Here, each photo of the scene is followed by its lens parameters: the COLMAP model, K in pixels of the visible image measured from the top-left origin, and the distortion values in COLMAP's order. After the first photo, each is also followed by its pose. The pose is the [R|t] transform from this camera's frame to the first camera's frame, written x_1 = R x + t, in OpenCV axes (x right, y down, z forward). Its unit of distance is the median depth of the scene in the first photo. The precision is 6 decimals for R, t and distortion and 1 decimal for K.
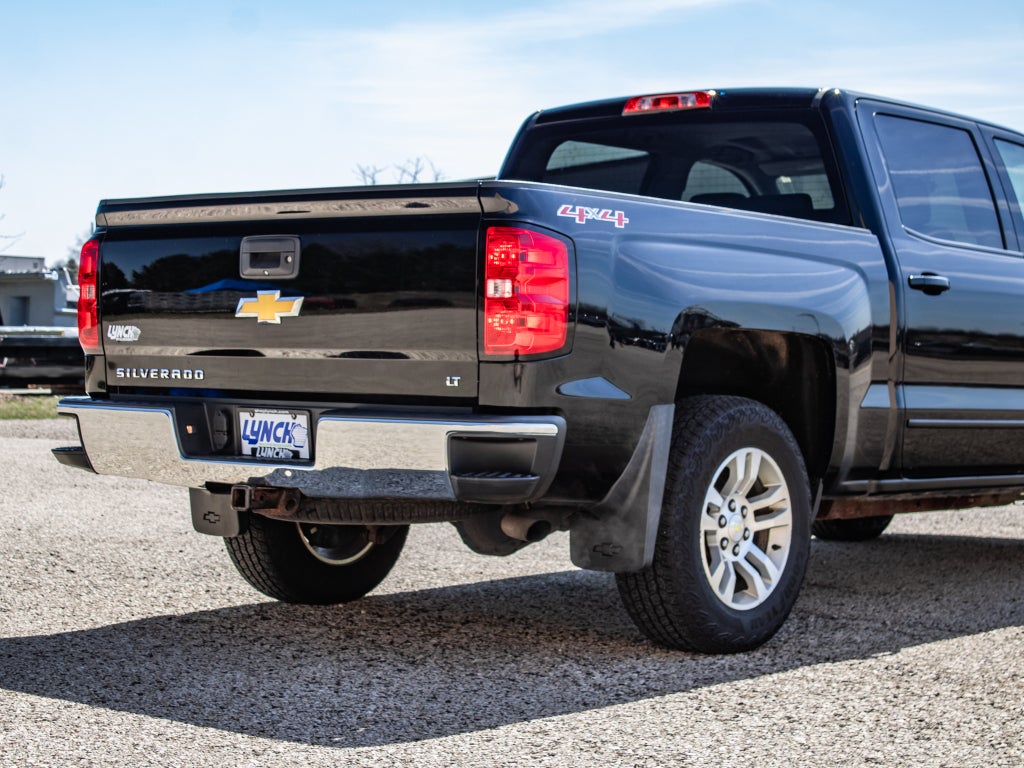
lens RADIAL K [[2307.5, 0, 462.1], [0, 2307.5, 383.9], [0, 0, 1]] dist [-0.002314, -0.084728]
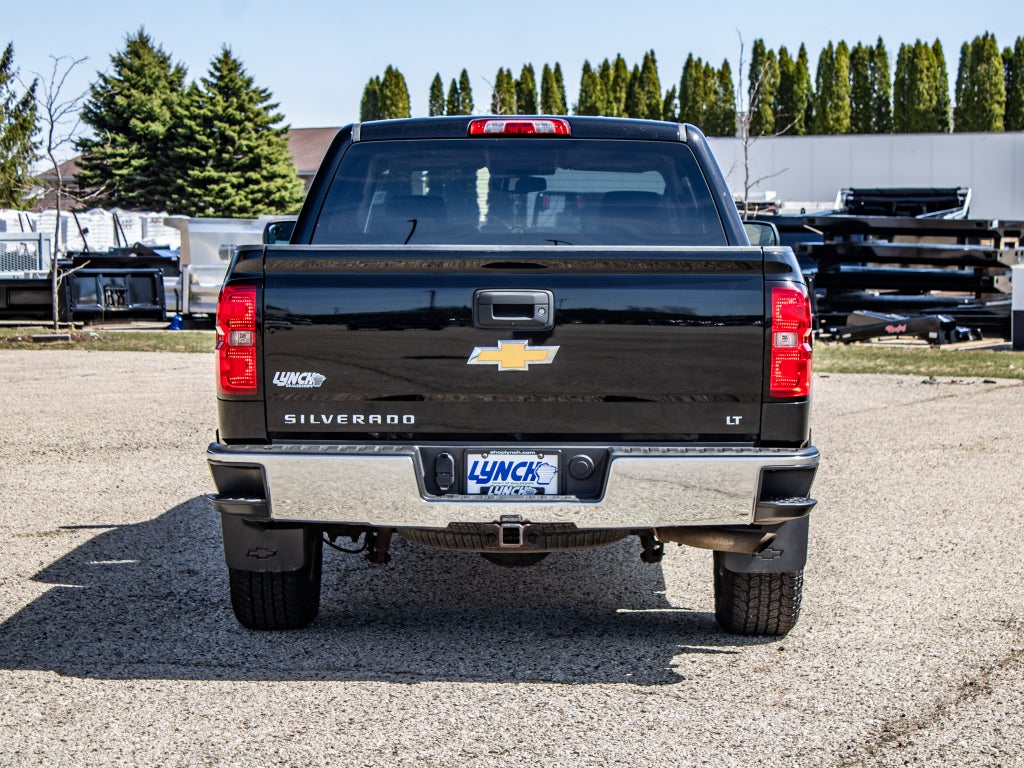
lens RADIAL K [[2793.3, 0, 512.0], [0, 2793.3, 384.0], [0, 0, 1]] dist [-0.020054, -0.796405]
pose [[0.762942, -0.049123, 0.644598, -0.905872], [0.017261, 0.998301, 0.055648, -0.090746], [-0.646236, -0.031330, 0.762494, 0.014152]]
